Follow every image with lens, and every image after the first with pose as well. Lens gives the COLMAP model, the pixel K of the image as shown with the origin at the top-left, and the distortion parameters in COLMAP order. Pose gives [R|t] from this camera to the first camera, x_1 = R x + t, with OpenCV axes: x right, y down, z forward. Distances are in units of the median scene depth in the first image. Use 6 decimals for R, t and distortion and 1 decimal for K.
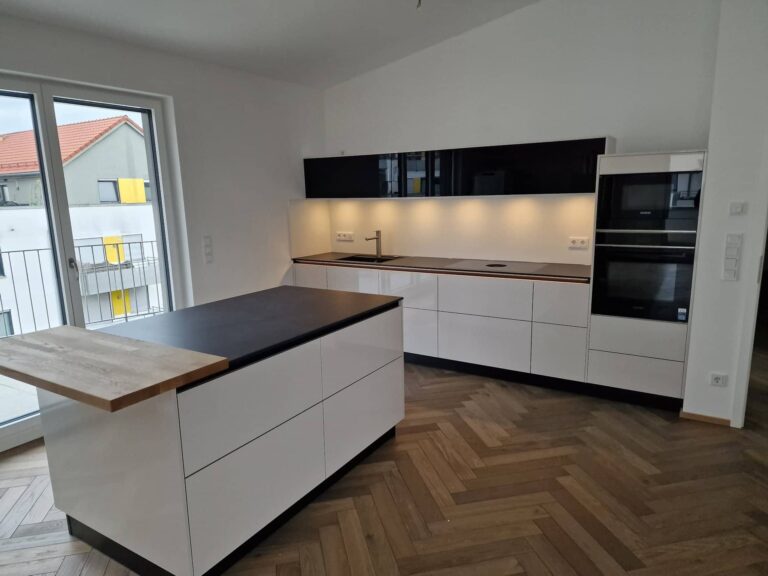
lens RADIAL K [[512.3, 0, 384.0], [0, 512.3, 288.0], [0, 0, 1]] dist [0.113162, -0.131594]
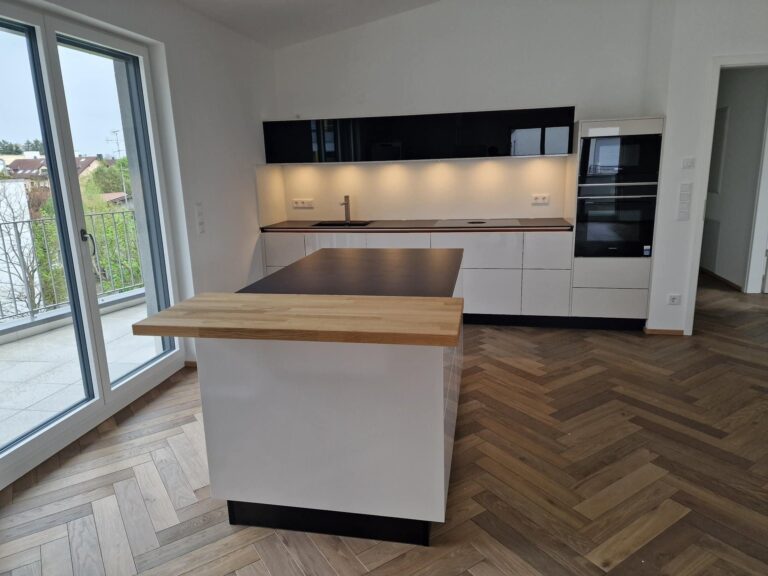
lens RADIAL K [[510.1, 0, 385.8], [0, 510.1, 277.4], [0, 0, 1]] dist [0.078055, -0.084439]
pose [[0.937655, -0.080071, 0.338220, -0.404153], [0.072324, 0.996750, 0.035468, 0.023837], [-0.339960, -0.008795, 0.940399, 0.051521]]
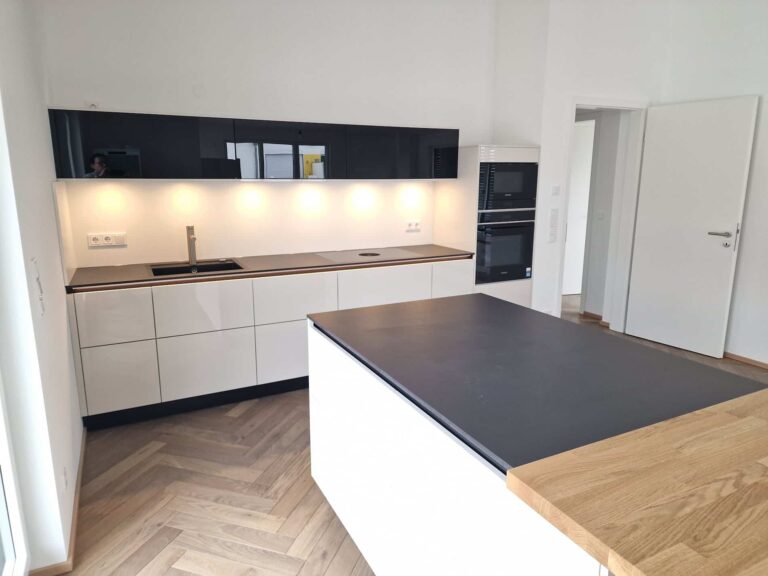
lens RADIAL K [[512.3, 0, 384.0], [0, 512.3, 288.0], [0, 0, 1]] dist [0.113162, -0.131594]
pose [[0.531263, -0.160929, 0.831782, -0.661620], [0.145127, 0.984568, 0.097796, -0.084156], [-0.834684, 0.068759, 0.546420, 0.557227]]
